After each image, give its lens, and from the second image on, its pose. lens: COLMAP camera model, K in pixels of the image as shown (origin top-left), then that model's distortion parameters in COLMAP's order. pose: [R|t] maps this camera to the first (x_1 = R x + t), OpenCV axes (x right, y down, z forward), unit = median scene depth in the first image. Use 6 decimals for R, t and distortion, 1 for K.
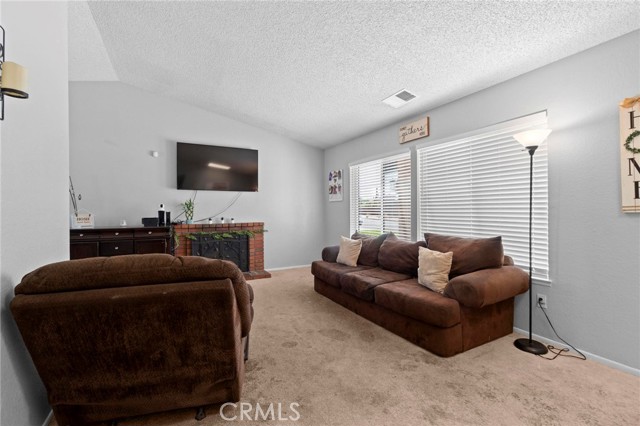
lens RADIAL K [[285.2, 0, 320.9], [0, 285.2, 210.2], [0, 0, 1]] dist [0.004216, -0.001336]
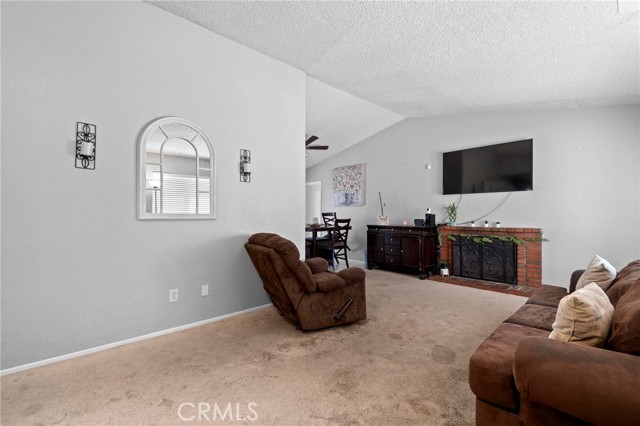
lens RADIAL K [[285.2, 0, 318.1], [0, 285.2, 213.4], [0, 0, 1]] dist [0.004216, -0.001336]
pose [[0.251174, 0.001541, -0.967941, 0.476679], [-0.001754, 0.999998, 0.001137, 0.000884], [0.967940, 0.001412, 0.251176, 0.242739]]
